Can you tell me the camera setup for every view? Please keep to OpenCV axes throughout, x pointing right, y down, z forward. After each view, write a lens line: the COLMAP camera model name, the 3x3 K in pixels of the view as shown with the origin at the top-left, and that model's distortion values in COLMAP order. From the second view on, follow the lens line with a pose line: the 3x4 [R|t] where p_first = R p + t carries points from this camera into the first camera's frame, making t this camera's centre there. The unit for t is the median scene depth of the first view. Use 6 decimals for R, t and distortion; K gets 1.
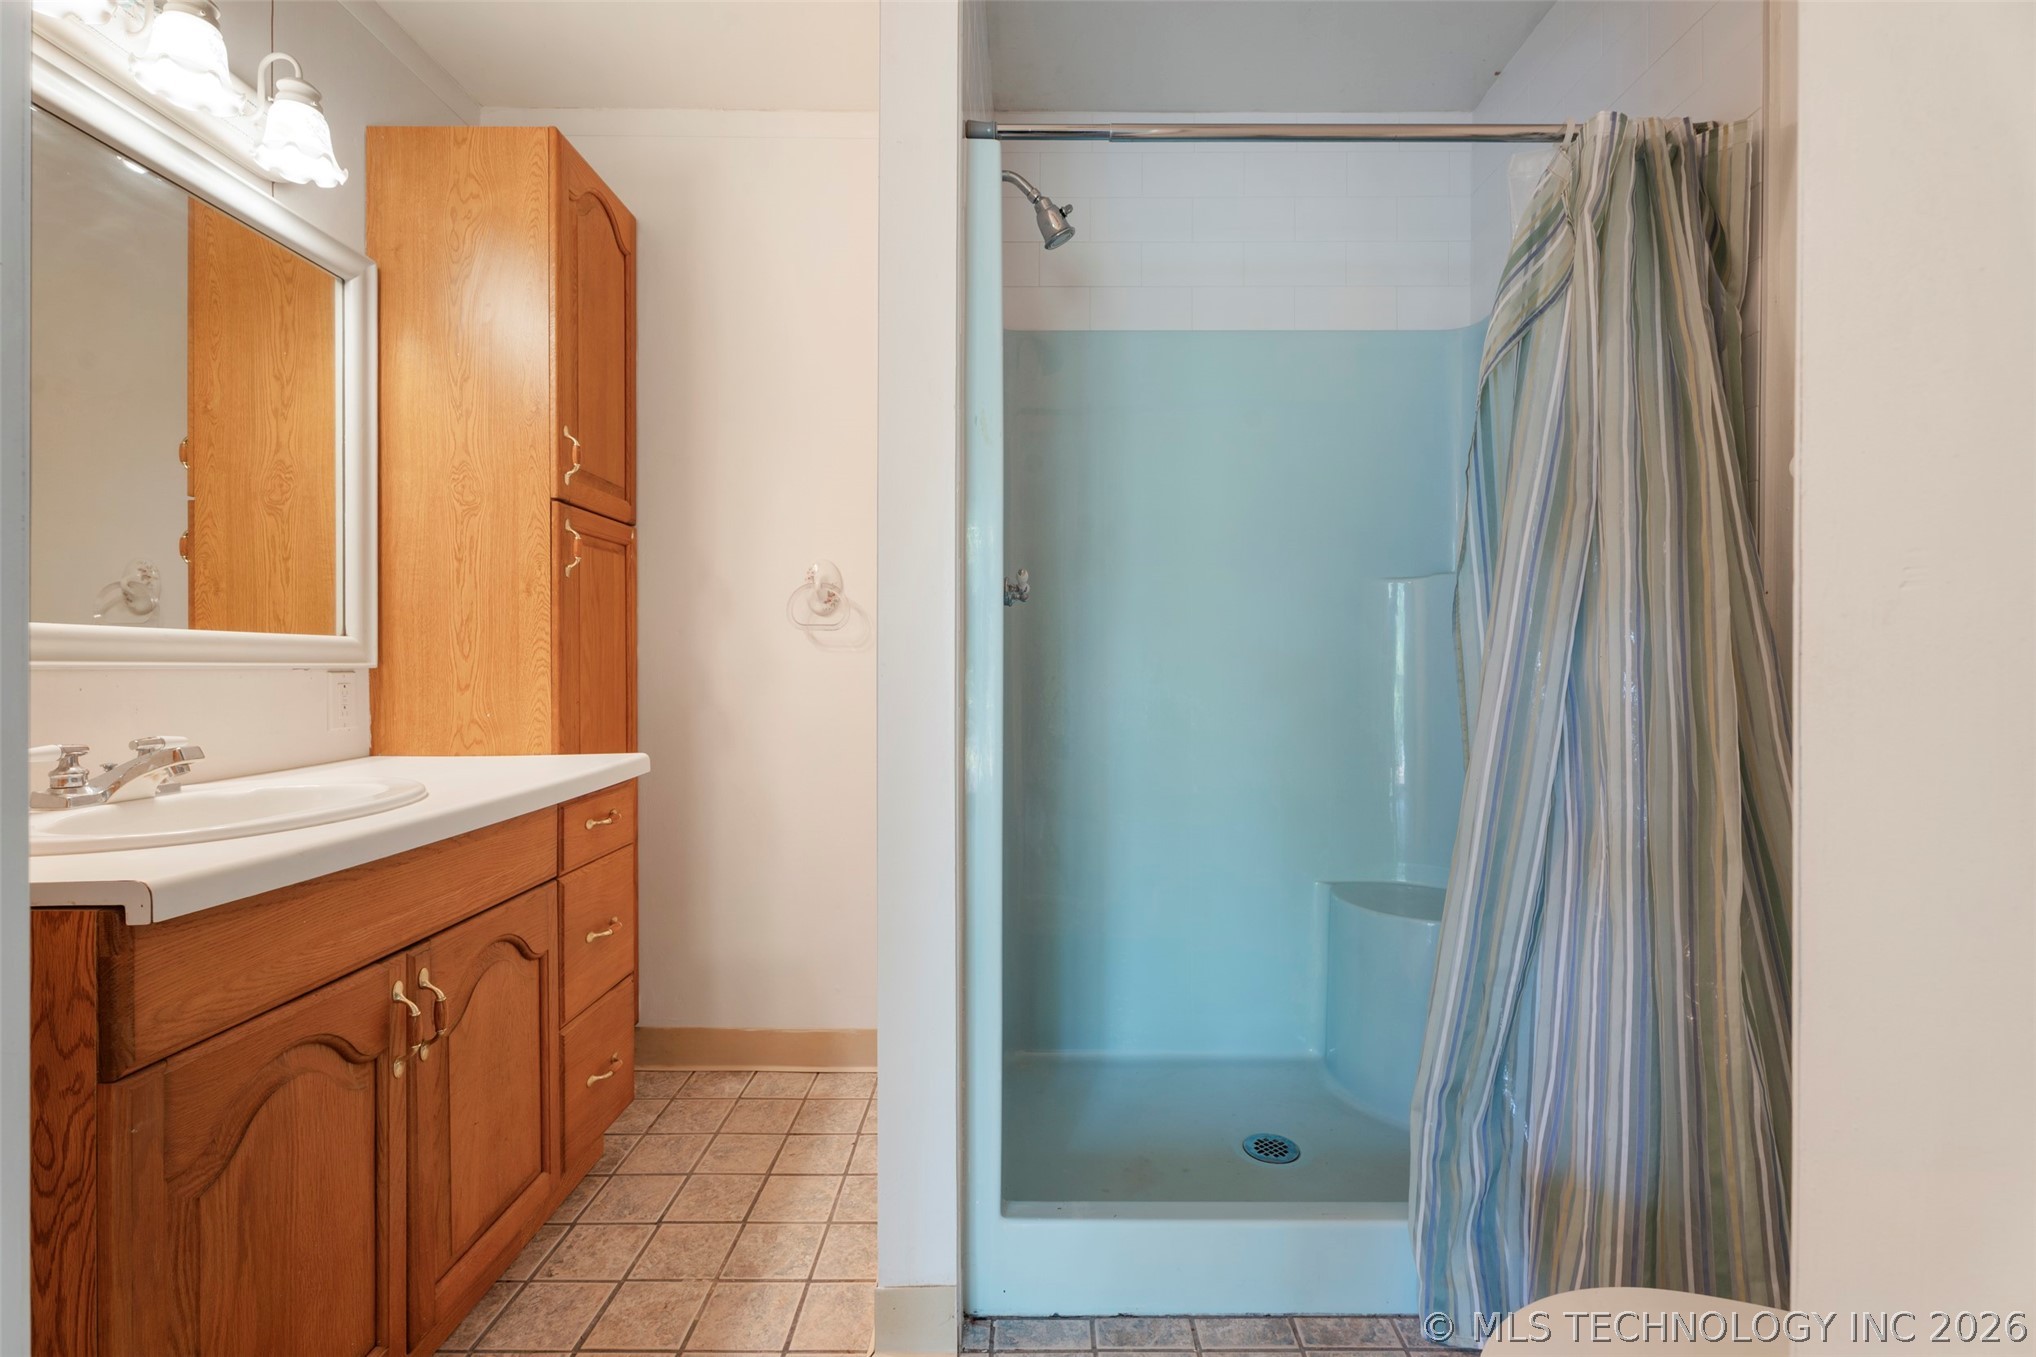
lens RADIAL K [[916.2, 0, 1058.9], [0, 916.2, 673.2], [0, 0, 1]] dist [0.000833, 0.000272]
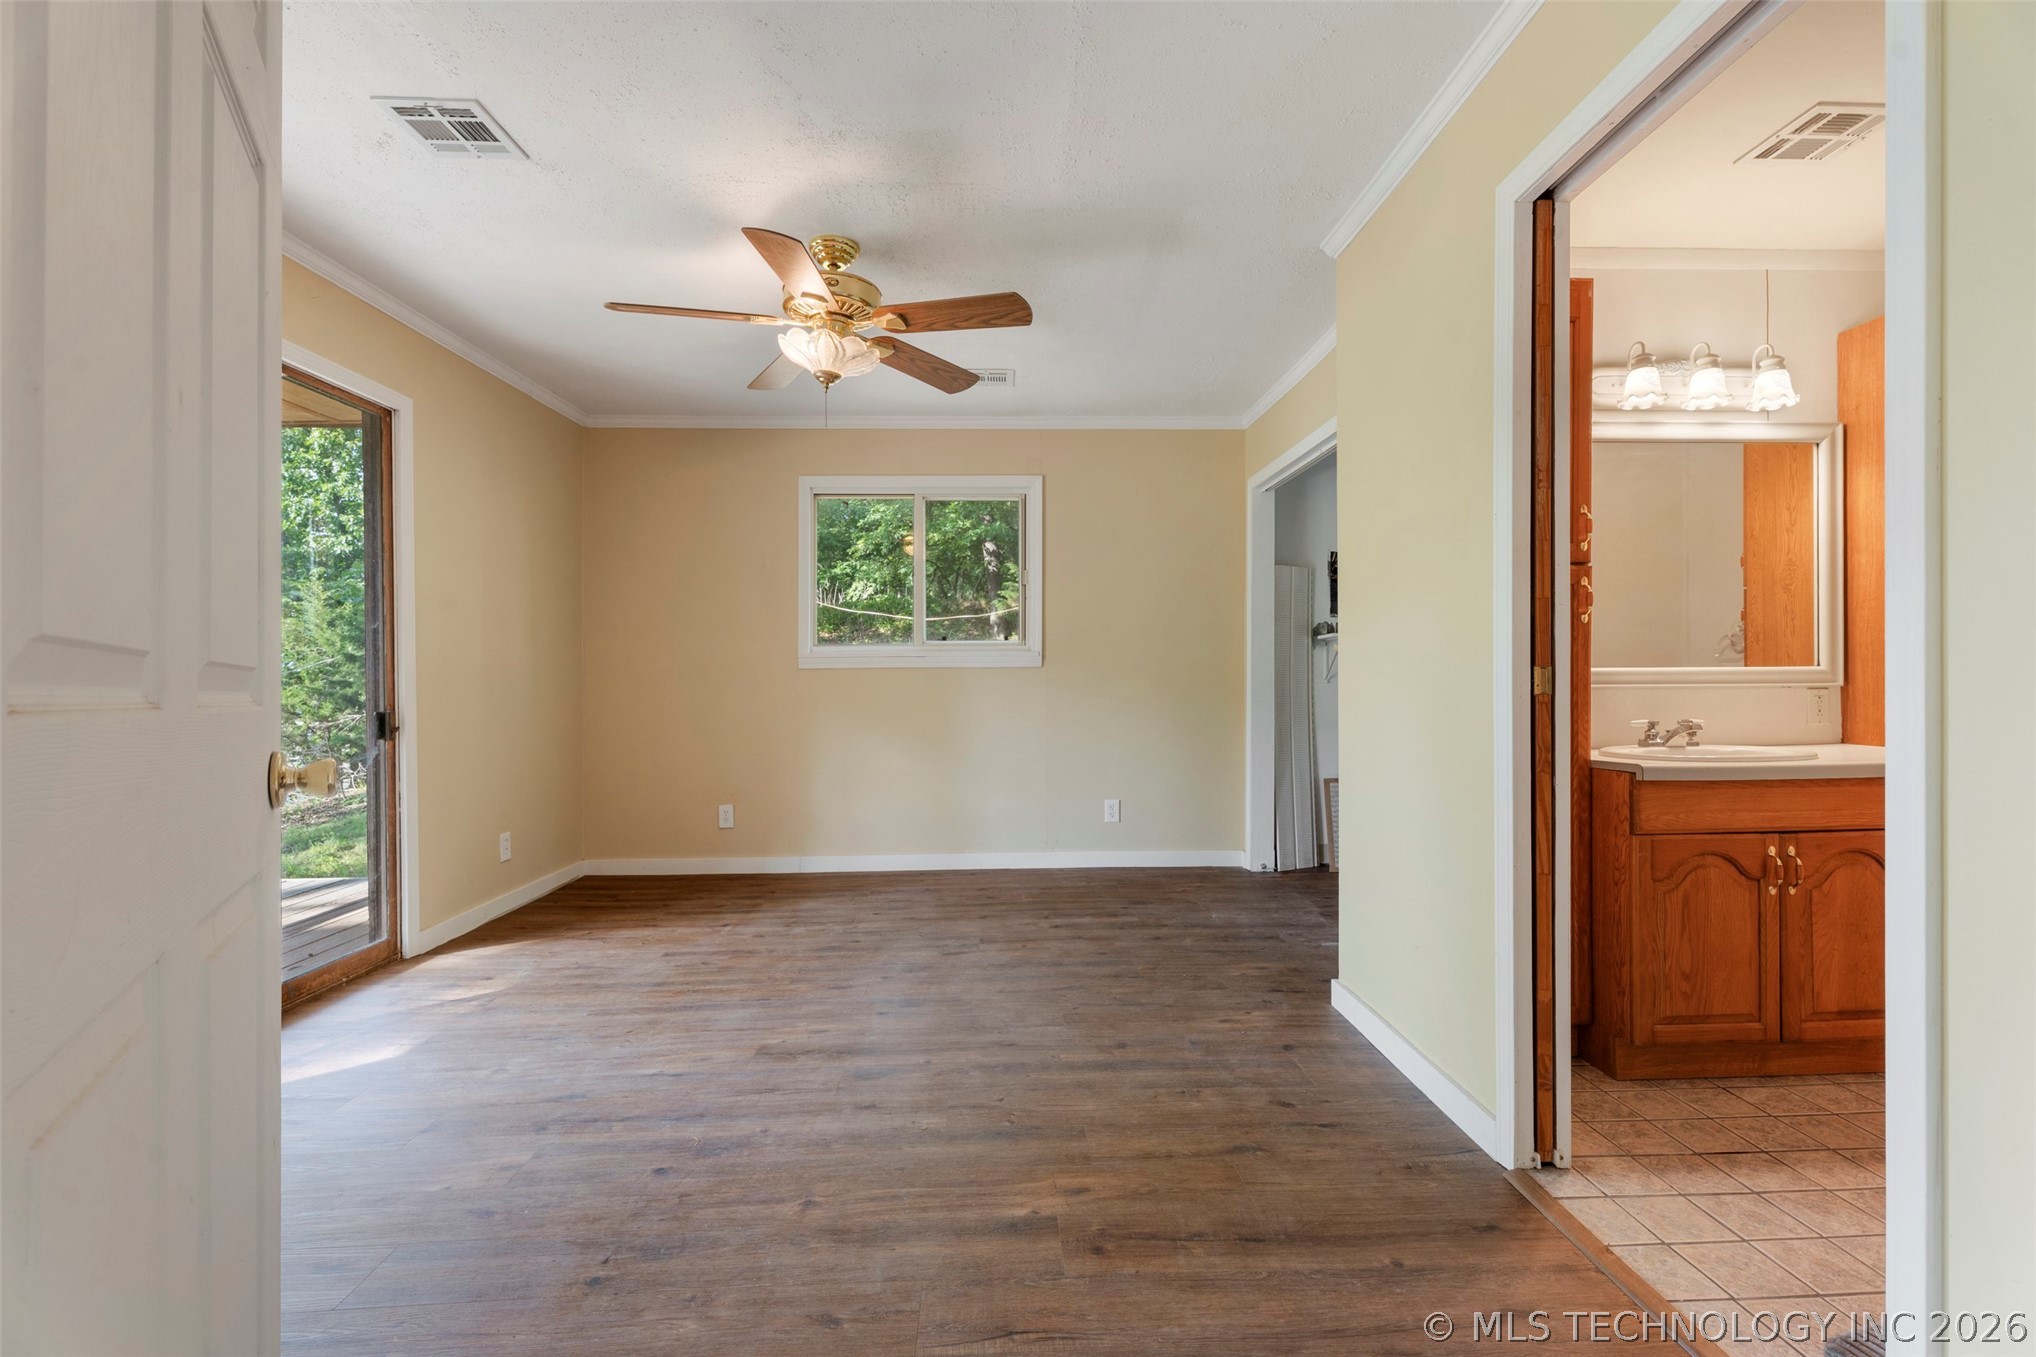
lens RADIAL K [[916.2, 0, 1015.1], [0, 916.2, 686.4], [0, 0, 1]] dist [0.000833, 0.000272]
pose [[0.022026, -0.000651, -0.999757, 1.129095], [0.001309, 0.999999, -0.000622, -0.008426], [0.999757, -0.001295, 0.022027, -0.623949]]
